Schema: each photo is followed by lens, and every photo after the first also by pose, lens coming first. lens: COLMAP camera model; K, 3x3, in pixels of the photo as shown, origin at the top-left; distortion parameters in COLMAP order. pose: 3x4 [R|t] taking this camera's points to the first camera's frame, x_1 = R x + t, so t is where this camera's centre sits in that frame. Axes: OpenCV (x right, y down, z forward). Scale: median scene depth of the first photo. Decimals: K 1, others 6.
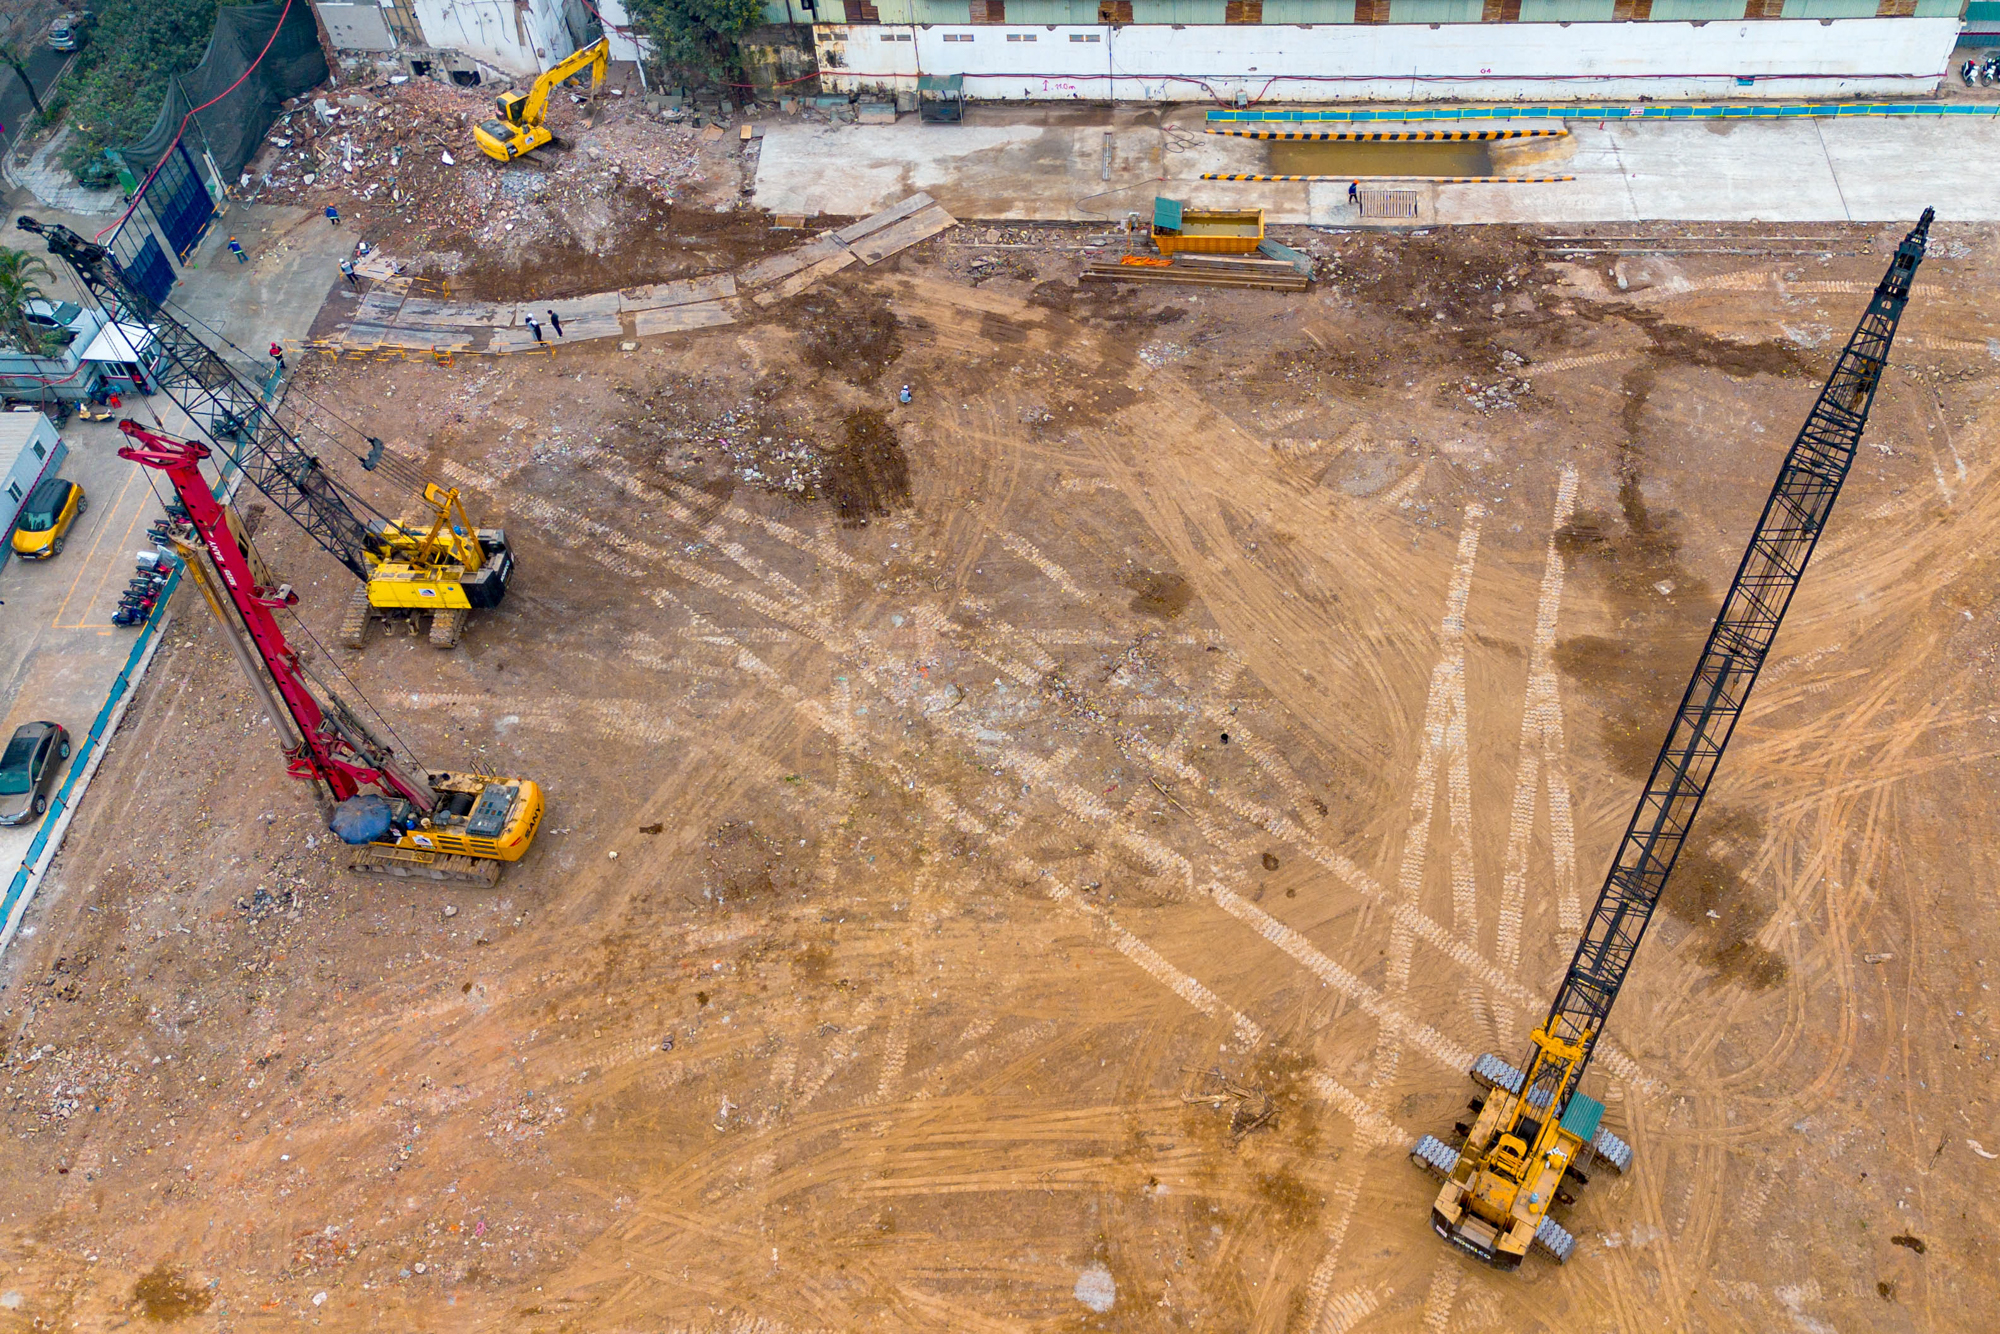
lens RADIAL K [[1691.6, 0, 1076.3], [0, 1691.6, 727.9], [0, 0, 1]] dist [0.084741, -0.089629]
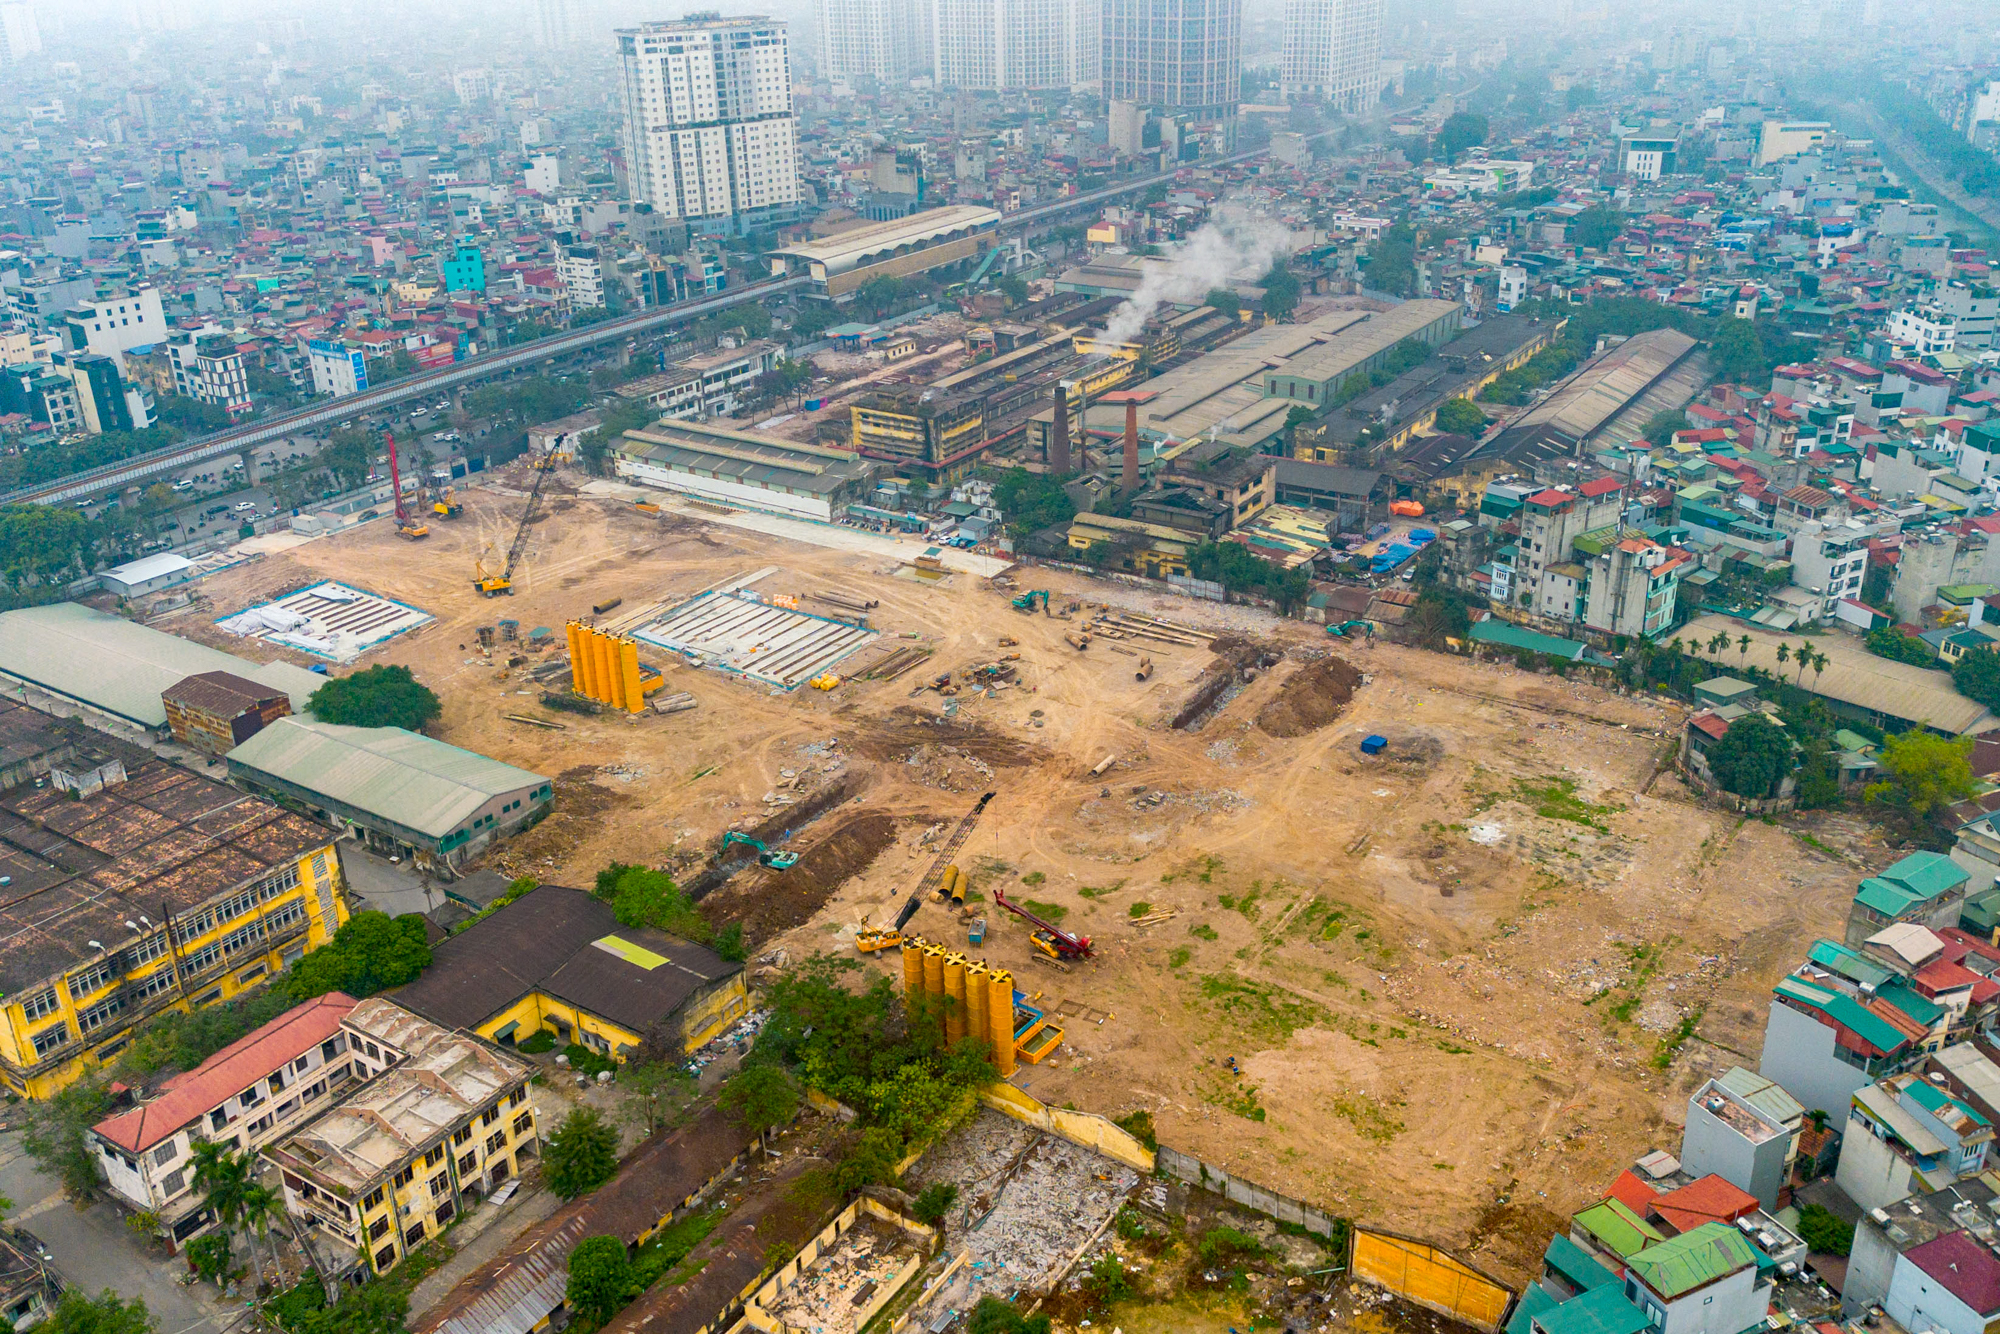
lens RADIAL K [[1761.6, 0, 1000.0], [0, 1761.6, 667.0], [0, 0, 1]] dist [0.084677, -0.109985]
pose [[0.844612, 0.215365, -0.490151, 2.812195], [-0.415318, 0.841302, -0.346007, 1.099272], [0.337847, 0.495810, 0.800020, -1.847241]]
